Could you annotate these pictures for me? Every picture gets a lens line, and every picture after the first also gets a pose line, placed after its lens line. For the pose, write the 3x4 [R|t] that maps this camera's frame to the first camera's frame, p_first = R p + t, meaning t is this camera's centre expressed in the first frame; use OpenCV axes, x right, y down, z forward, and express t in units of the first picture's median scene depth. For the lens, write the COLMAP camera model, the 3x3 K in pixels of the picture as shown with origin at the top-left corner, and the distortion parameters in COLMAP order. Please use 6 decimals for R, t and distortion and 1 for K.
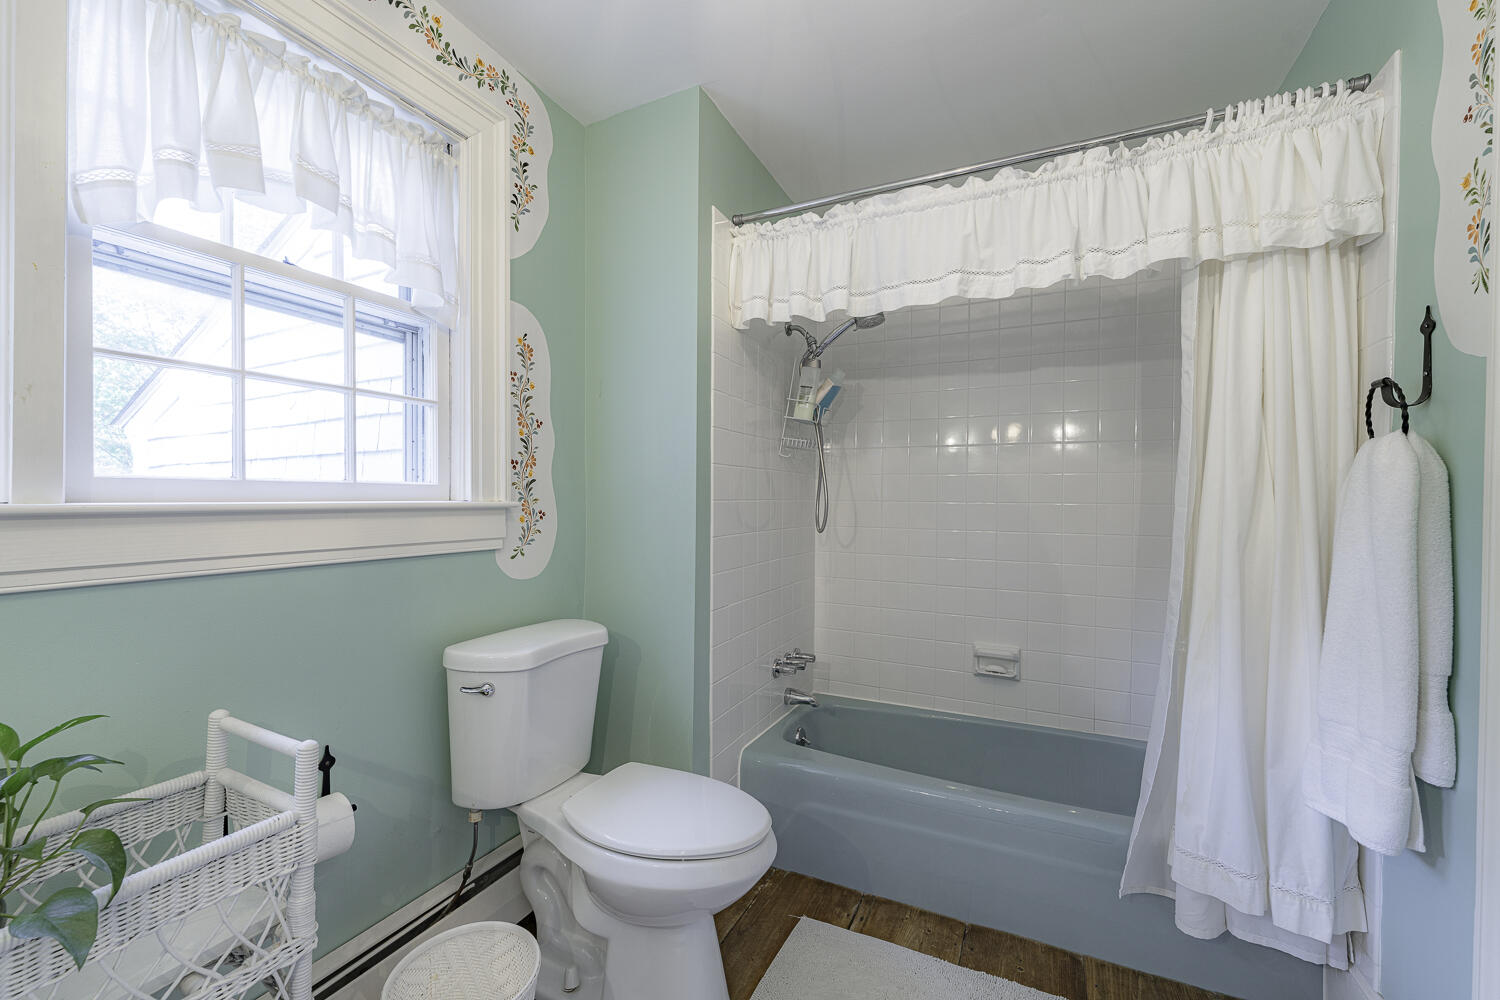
lens RADIAL K [[601.2, 0, 745.6], [0, 601.2, 503.6], [0, 0, 1]] dist [-0.000531, -0.000205]
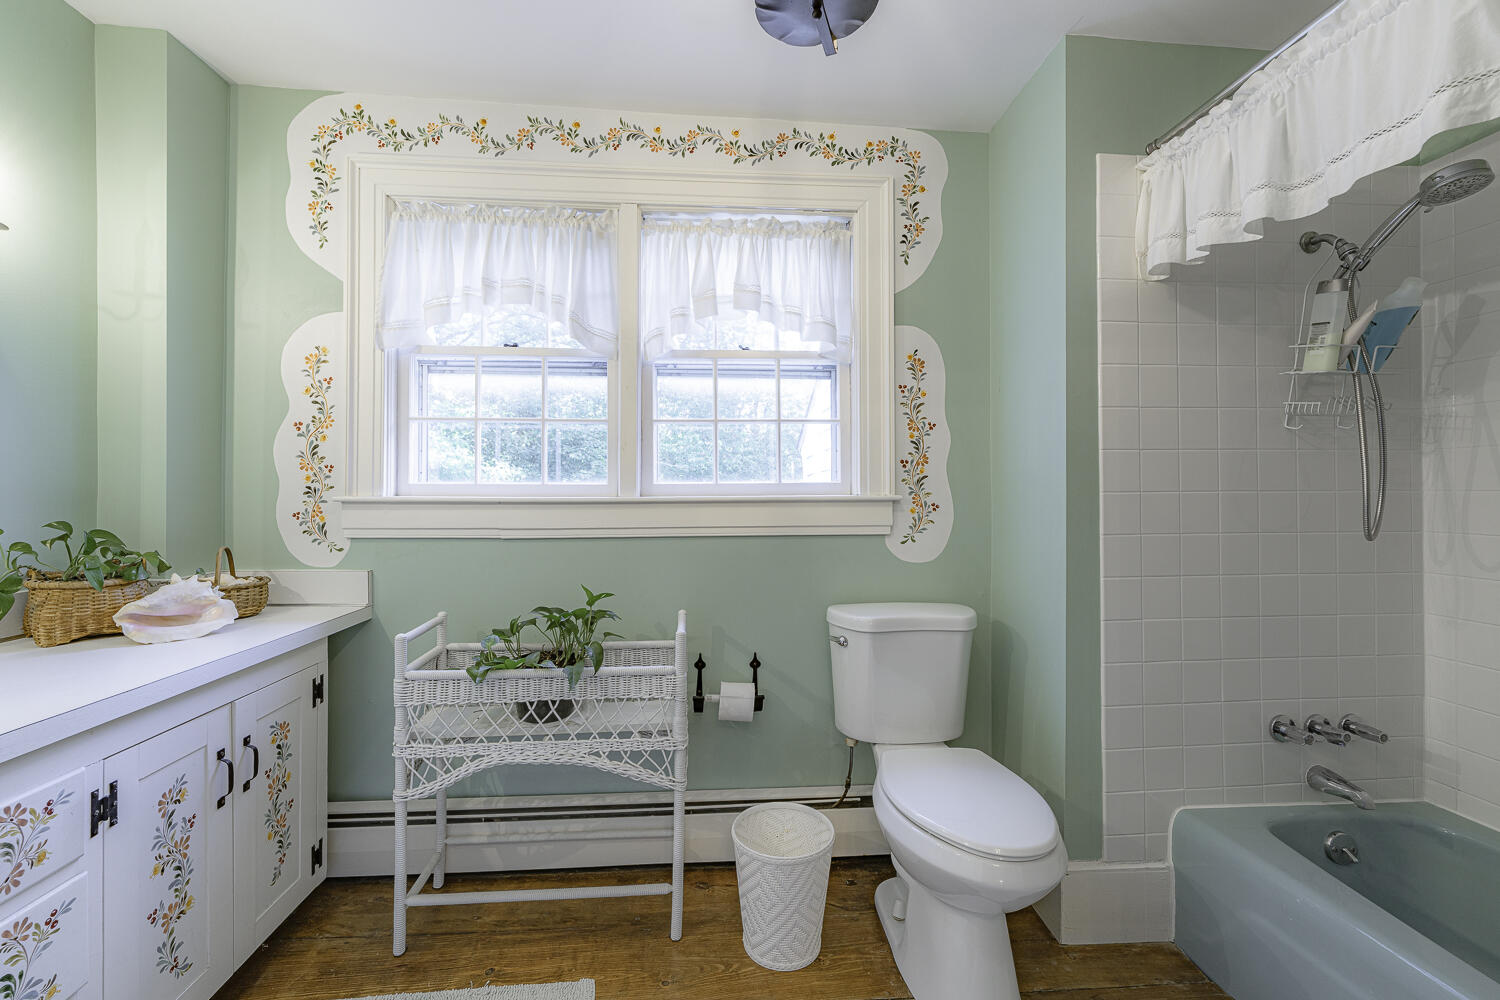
lens RADIAL K [[601.2, 0, 743.9], [0, 601.2, 495.2], [0, 0, 1]] dist [-0.000531, -0.000205]
pose [[0.517823, -0.008879, -0.855441, 0.456212], [0.000457, 0.999949, -0.010103, 0.008098], [0.855487, 0.004841, 0.517801, 0.123436]]
